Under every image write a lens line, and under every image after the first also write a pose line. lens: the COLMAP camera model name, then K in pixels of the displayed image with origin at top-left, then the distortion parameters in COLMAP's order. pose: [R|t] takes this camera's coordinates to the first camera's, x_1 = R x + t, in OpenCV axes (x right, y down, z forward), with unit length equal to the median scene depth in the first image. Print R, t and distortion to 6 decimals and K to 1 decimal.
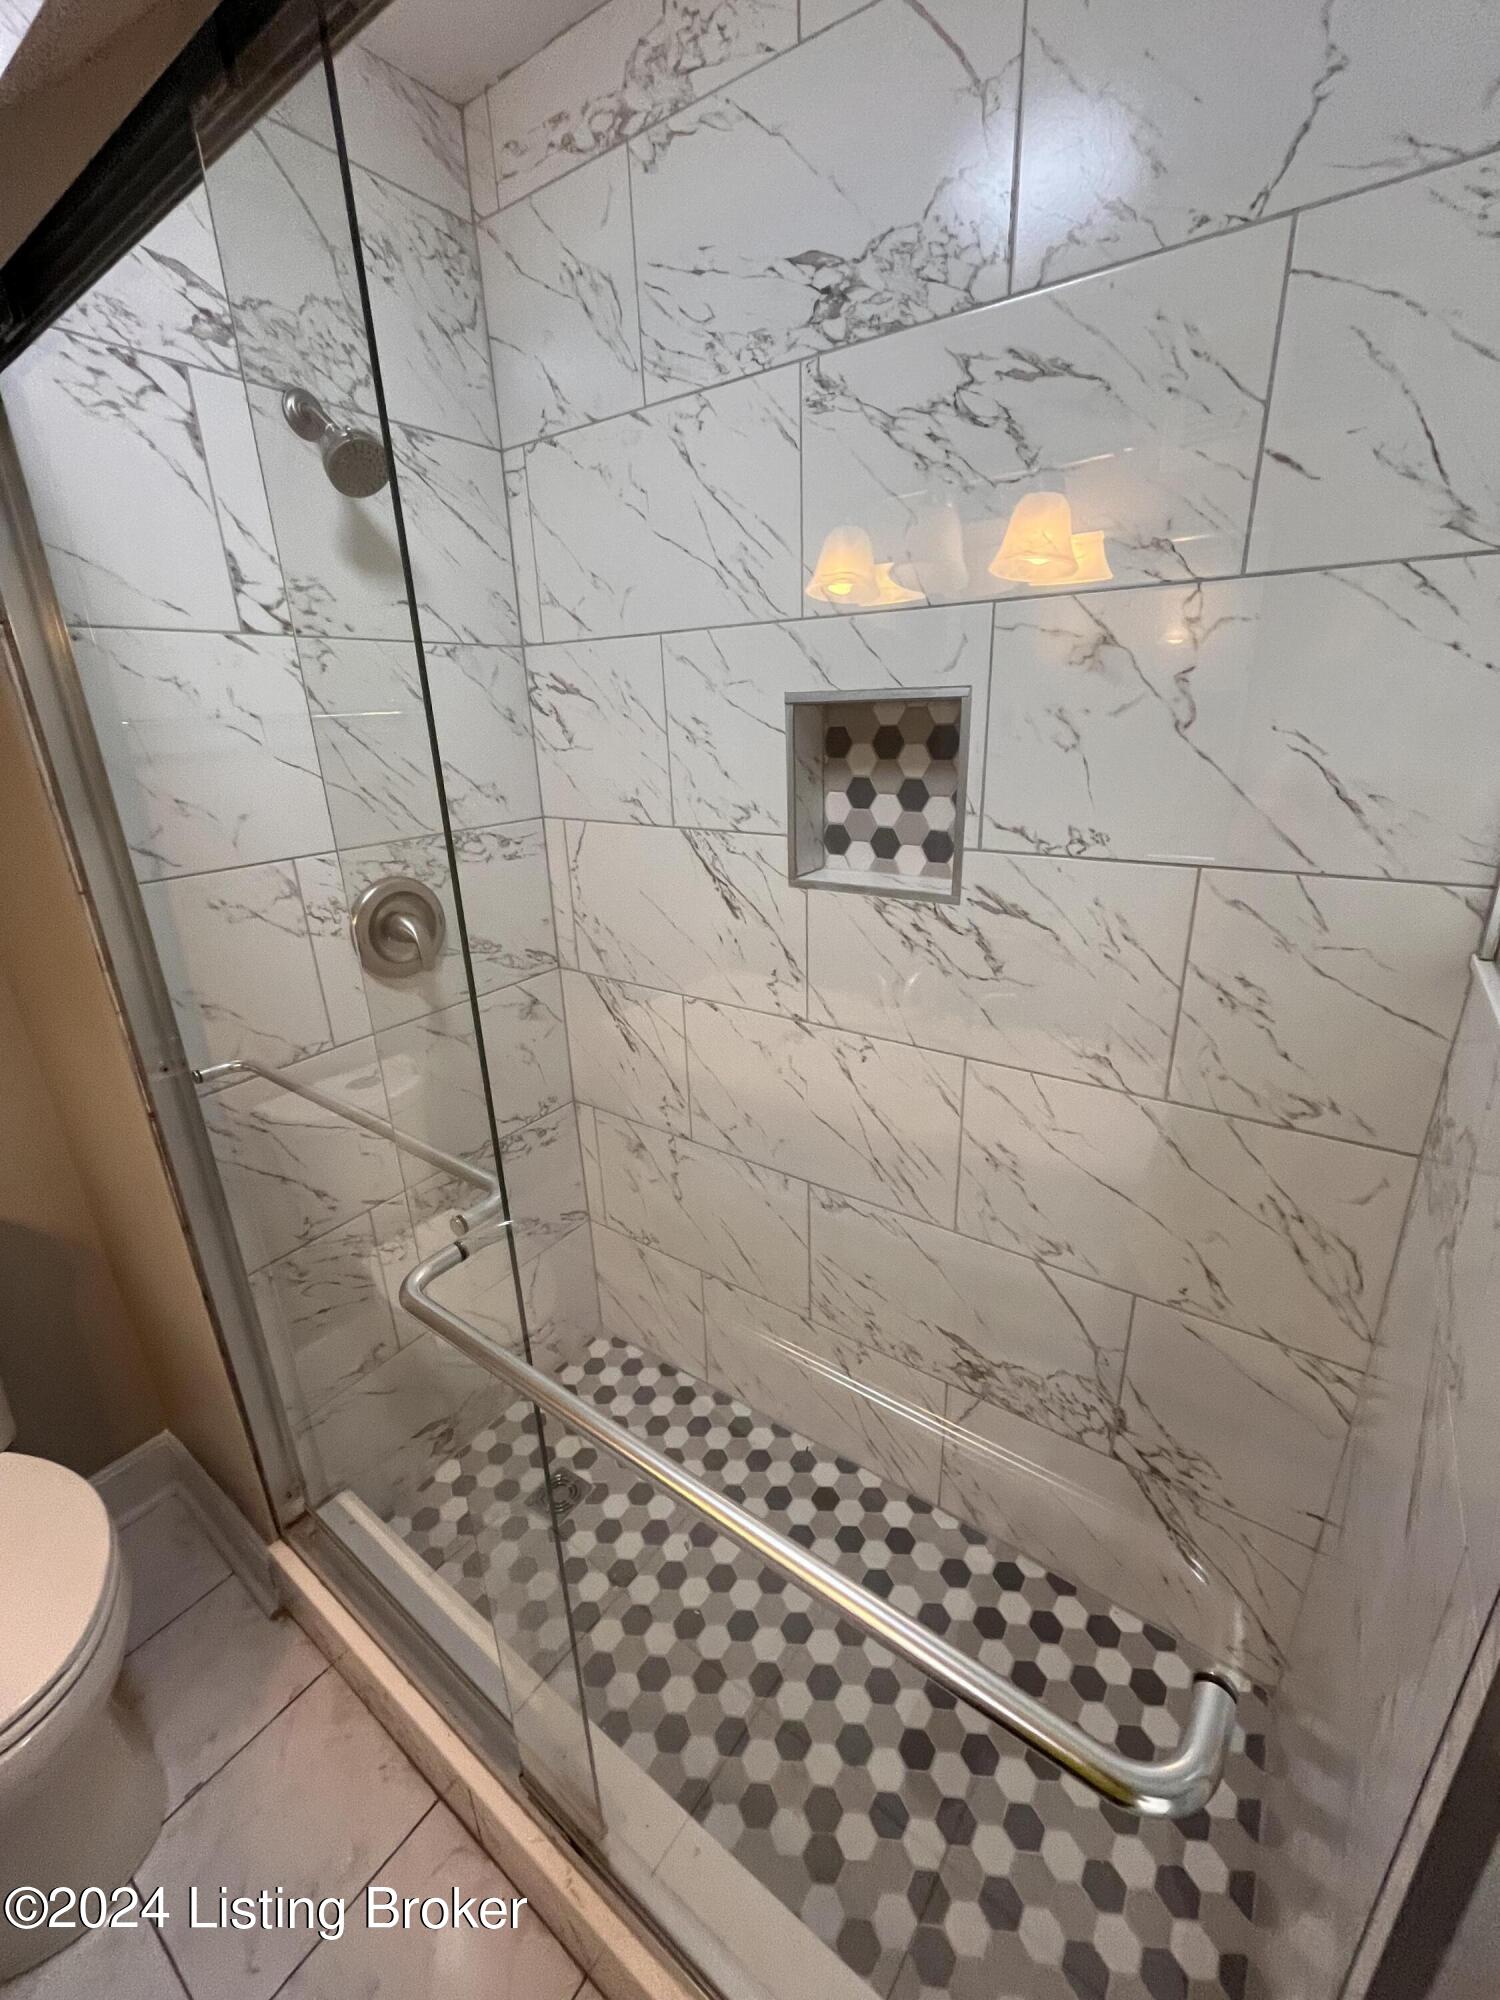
lens RADIAL K [[817.9, 0, 757.6], [0, 817.9, 990.2], [0, 0, 1]] dist [-0.002763, 0.000311]
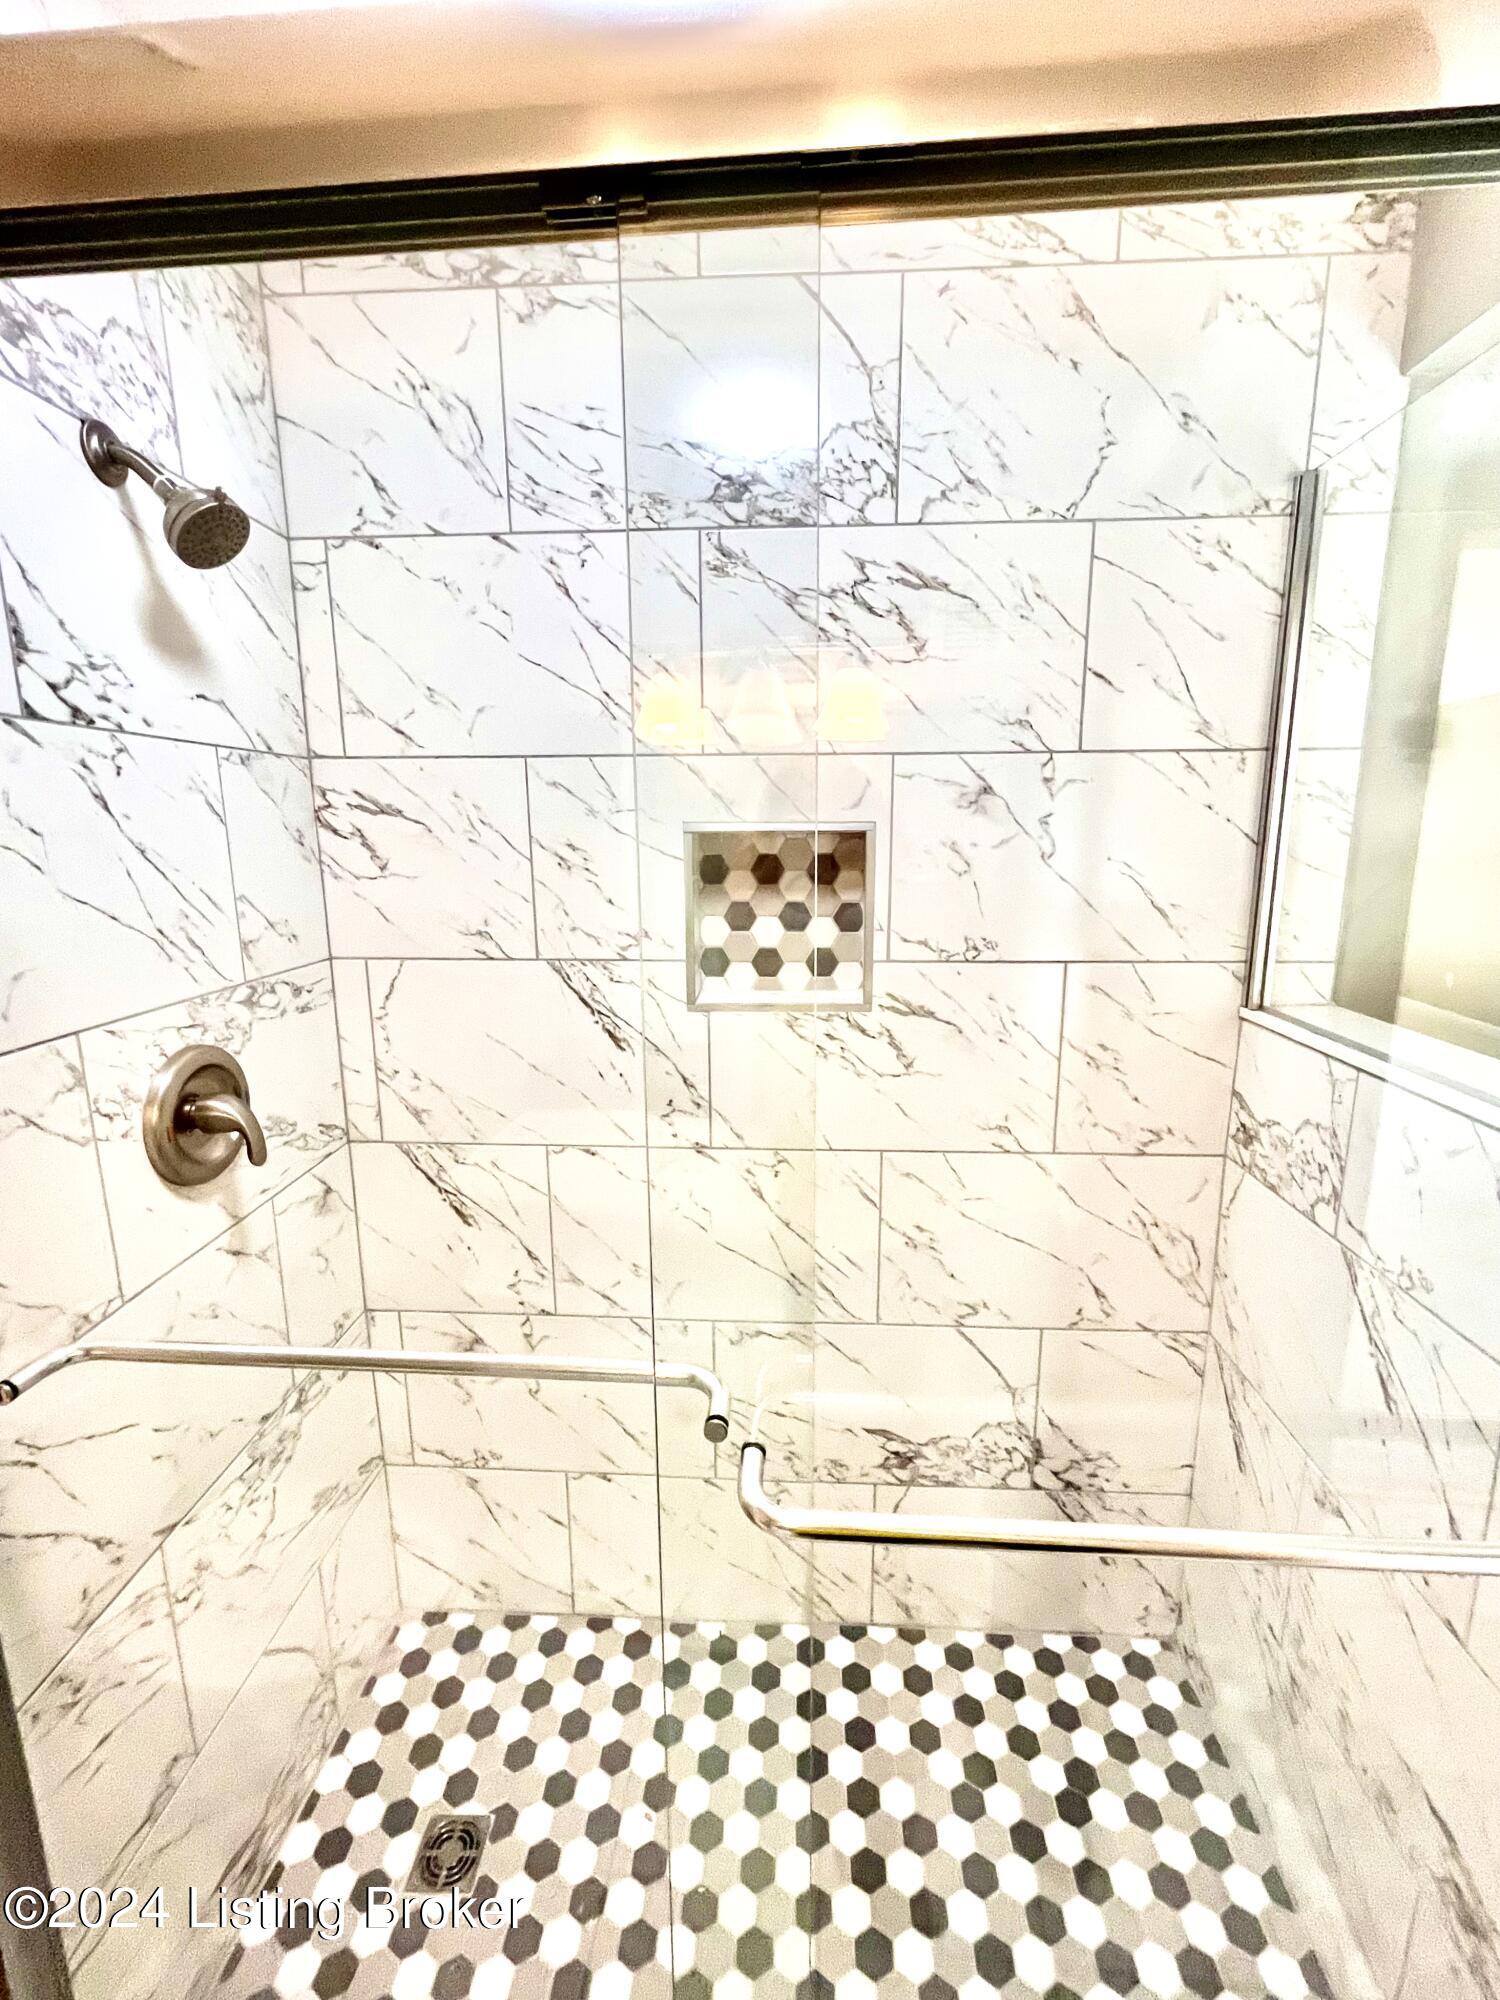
lens RADIAL K [[817.9, 0, 836.1], [0, 817.9, 986.1], [0, 0, 1]] dist [-0.002763, 0.000311]
pose [[0.847557, -0.075659, 0.525283, -0.362033], [0.154963, 0.981933, -0.108603, -0.024824], [-0.507576, 0.173446, 0.843968, 0.084593]]
